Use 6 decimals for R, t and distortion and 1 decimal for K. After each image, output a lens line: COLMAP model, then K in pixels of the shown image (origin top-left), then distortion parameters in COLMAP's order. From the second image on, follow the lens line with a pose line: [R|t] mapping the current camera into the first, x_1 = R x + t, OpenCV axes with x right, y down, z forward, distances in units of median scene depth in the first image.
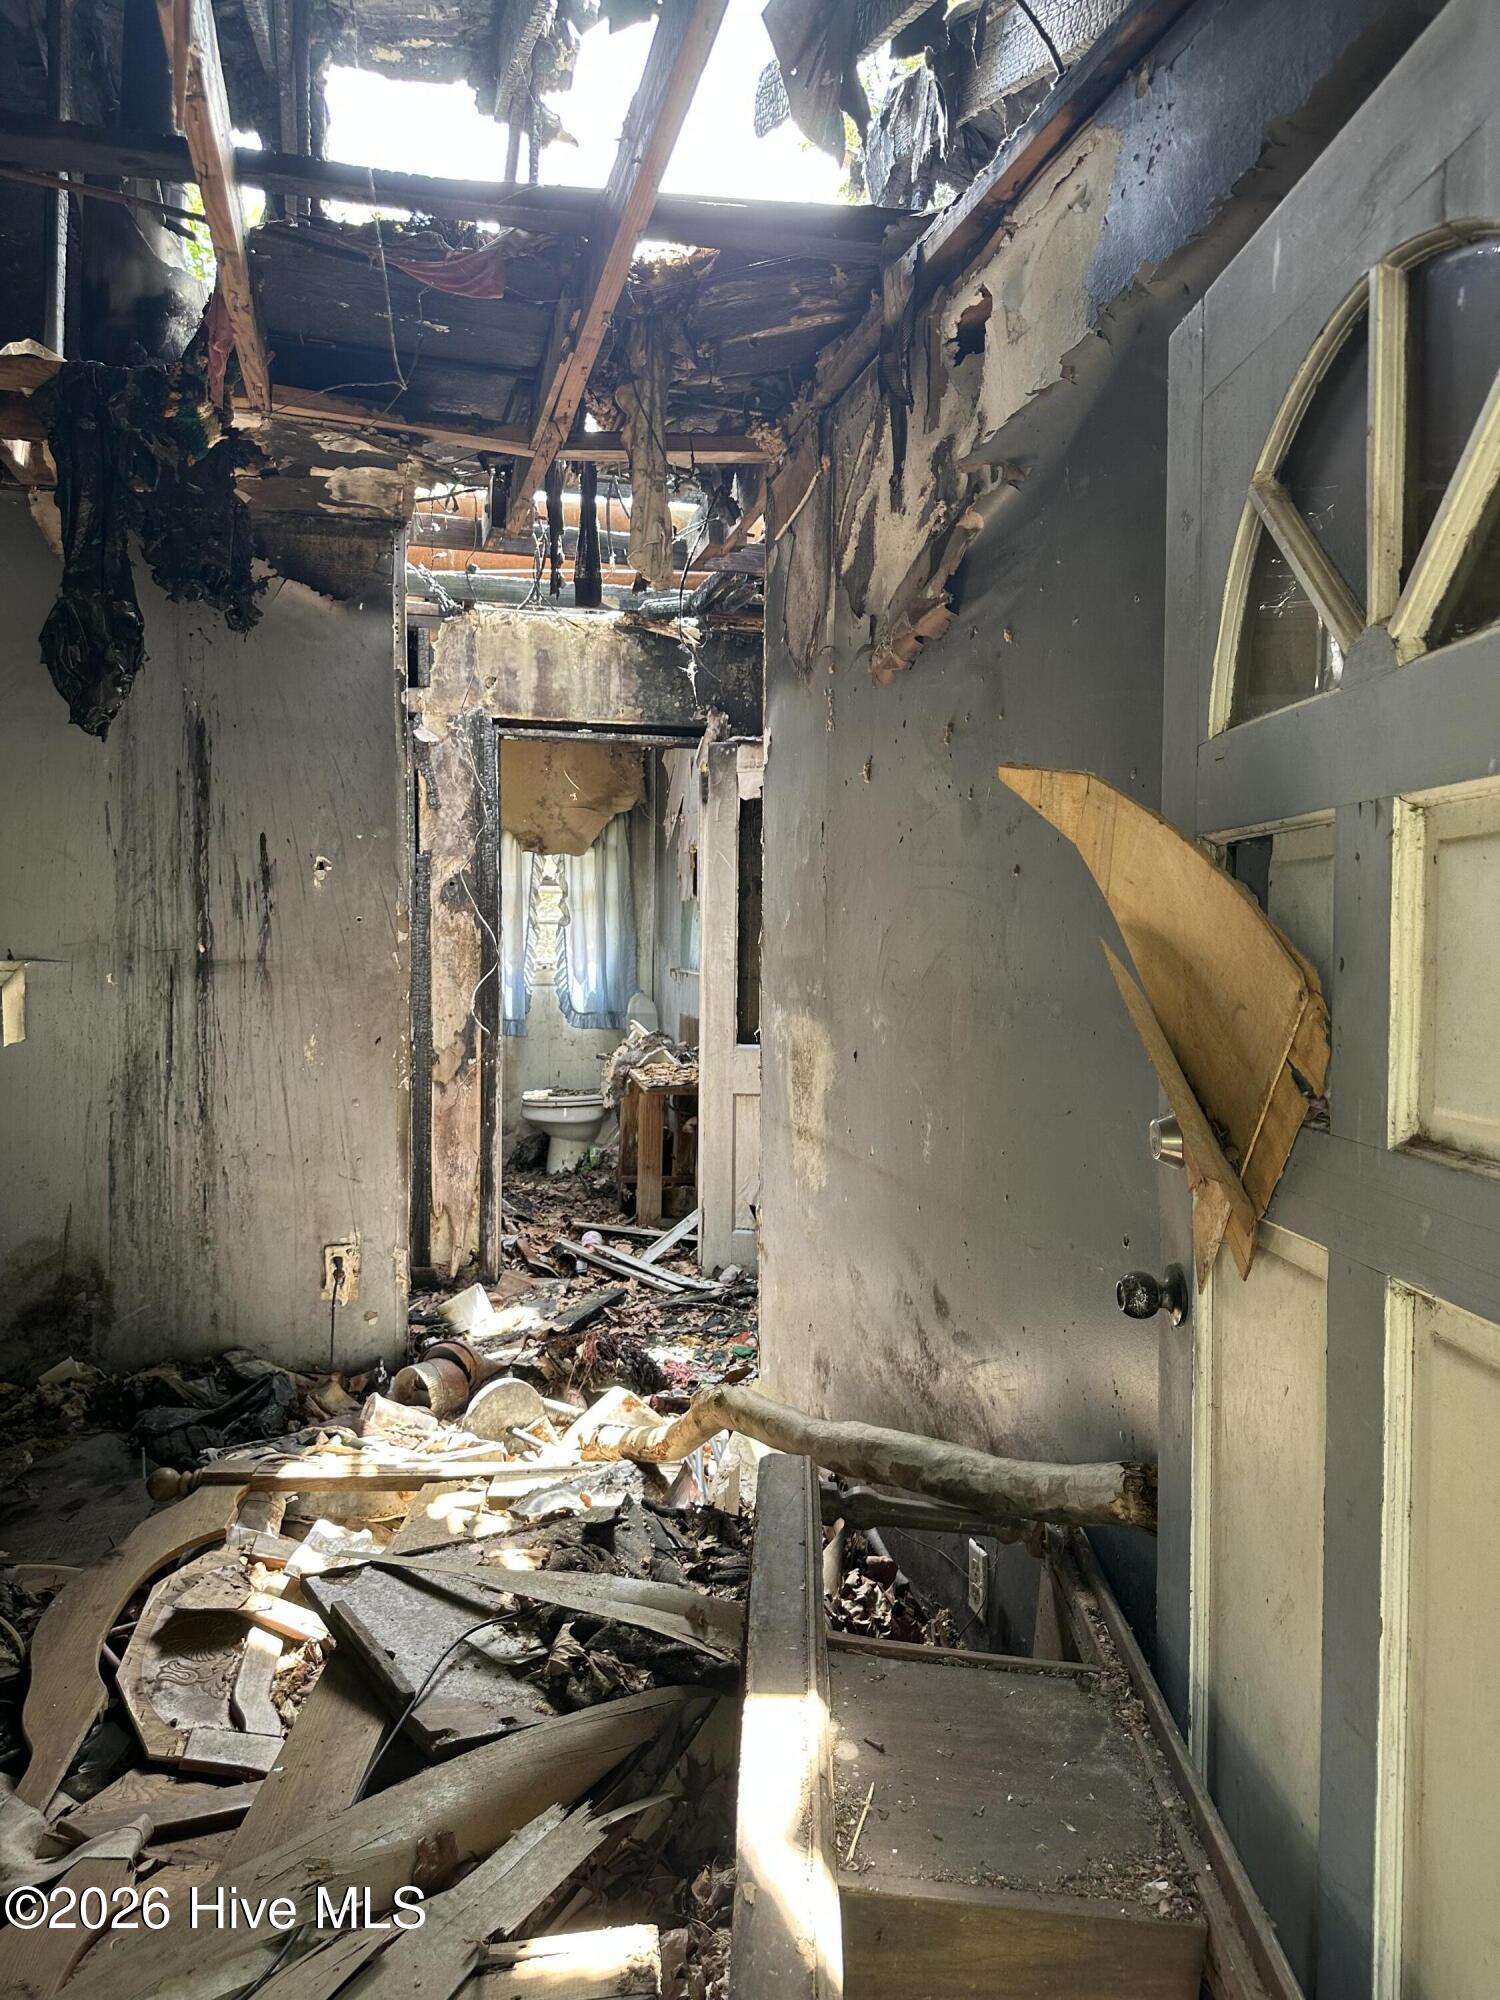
lens RADIAL K [[1385.6, 0, 741.5], [0, 1385.6, 1001.5], [0, 0, 1]] dist [0.003770, -0.005213]
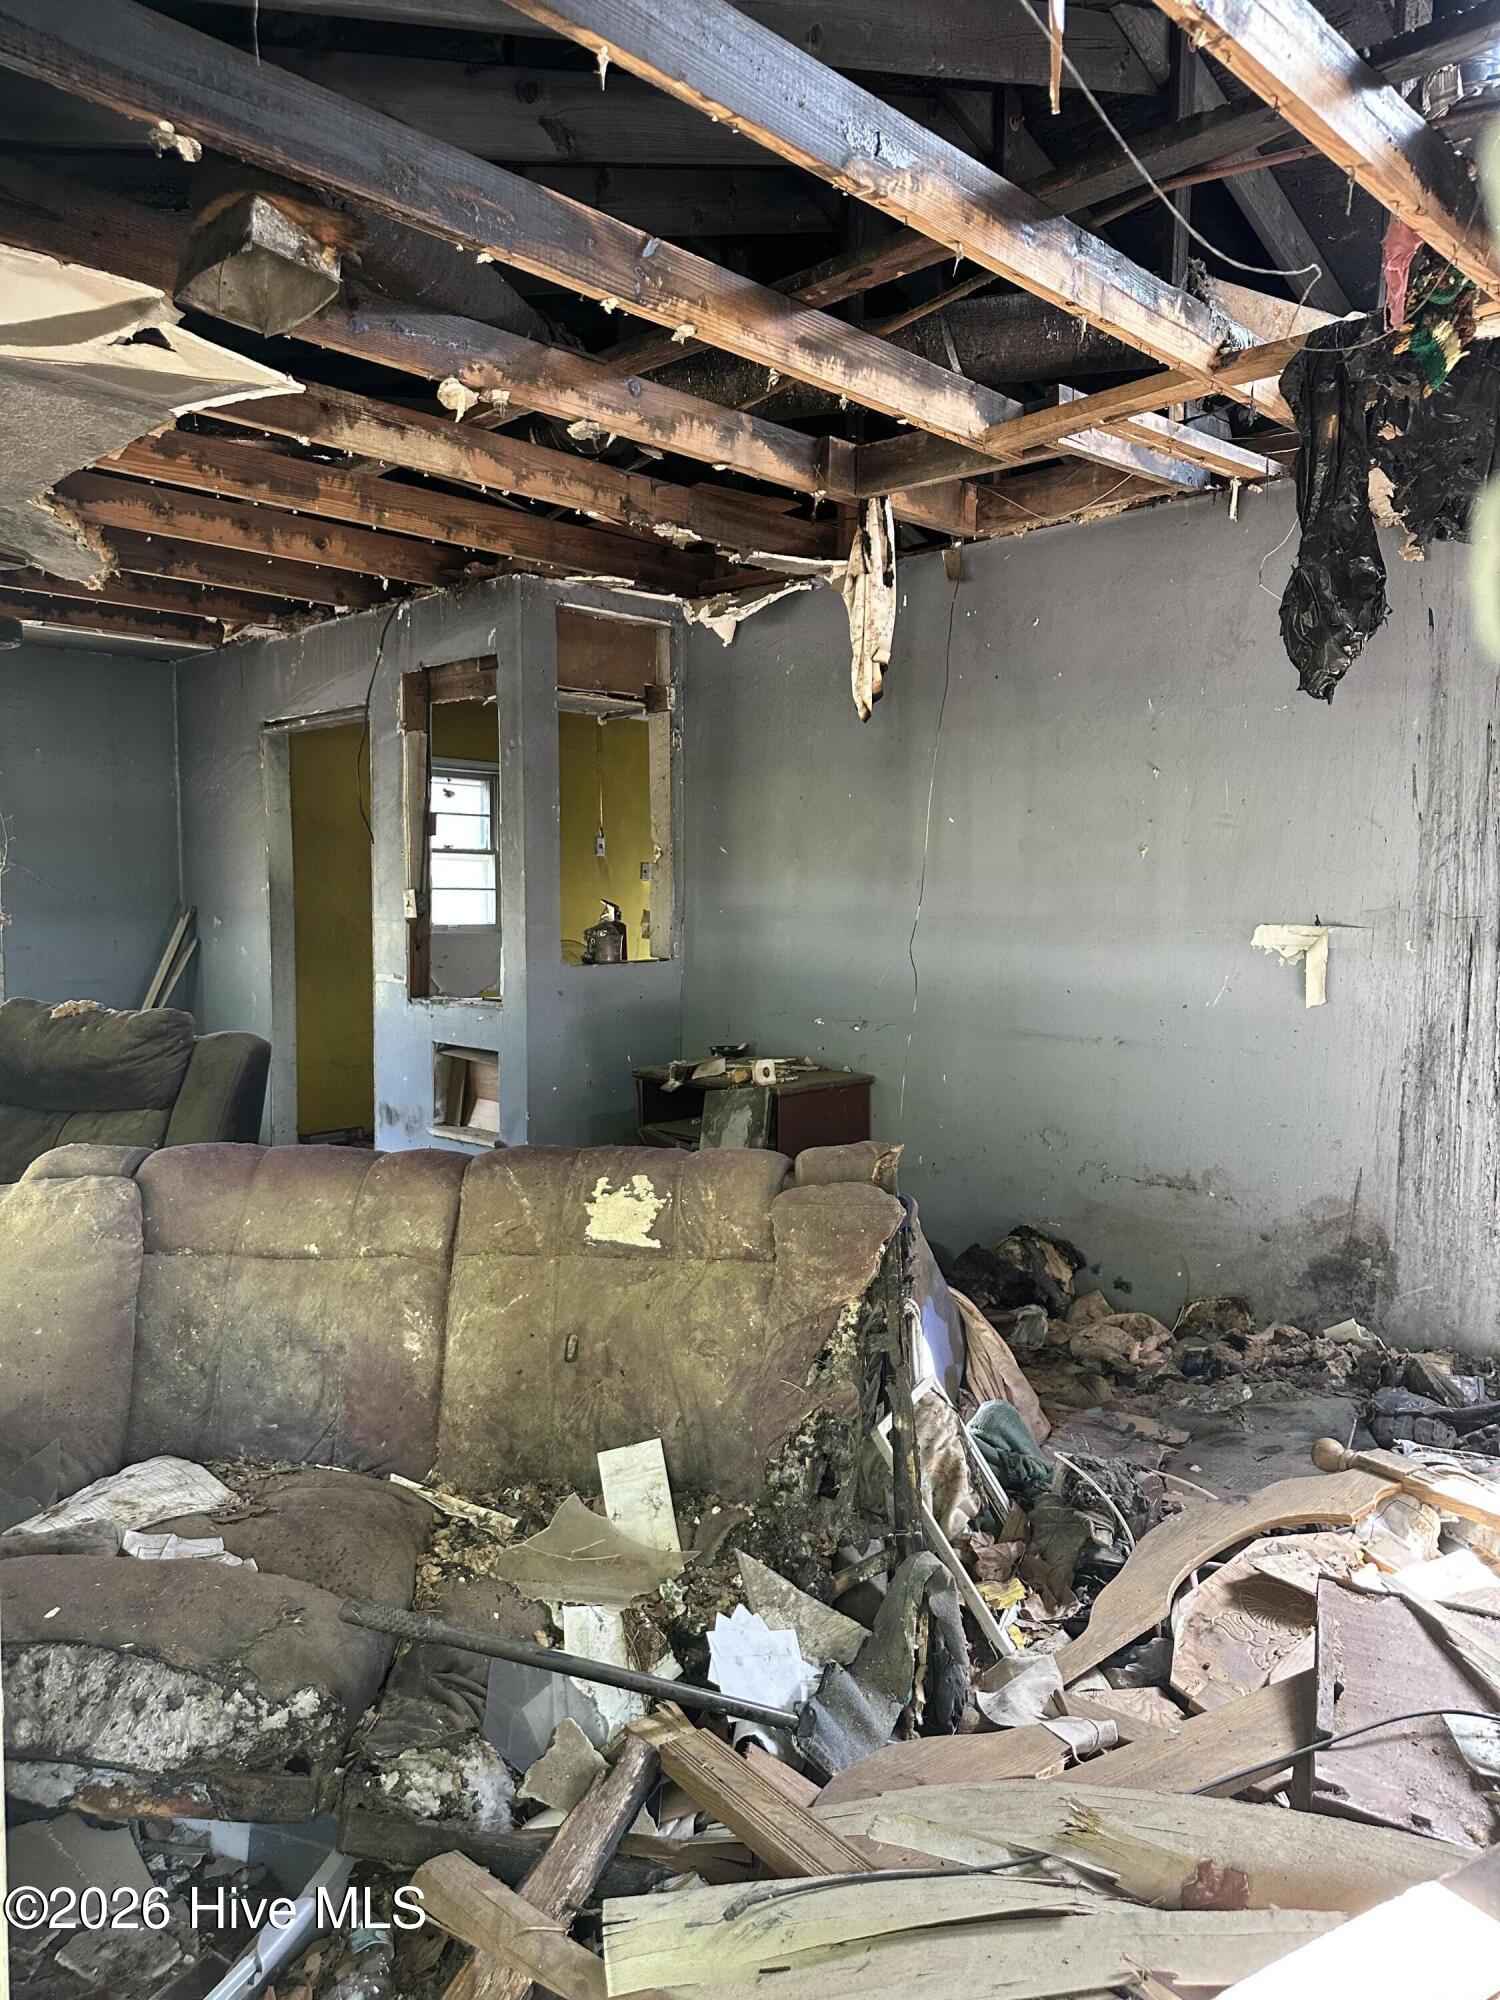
lens RADIAL K [[1385.6, 0, 741.5], [0, 1385.6, 1001.5], [0, 0, 1]] dist [0.003770, -0.005213]
pose [[0.525607, 0.061510, -0.848501, 0.129300], [-0.046283, 0.997973, 0.043676, 0.001634], [0.849467, 0.016315, 0.527389, 0.085271]]
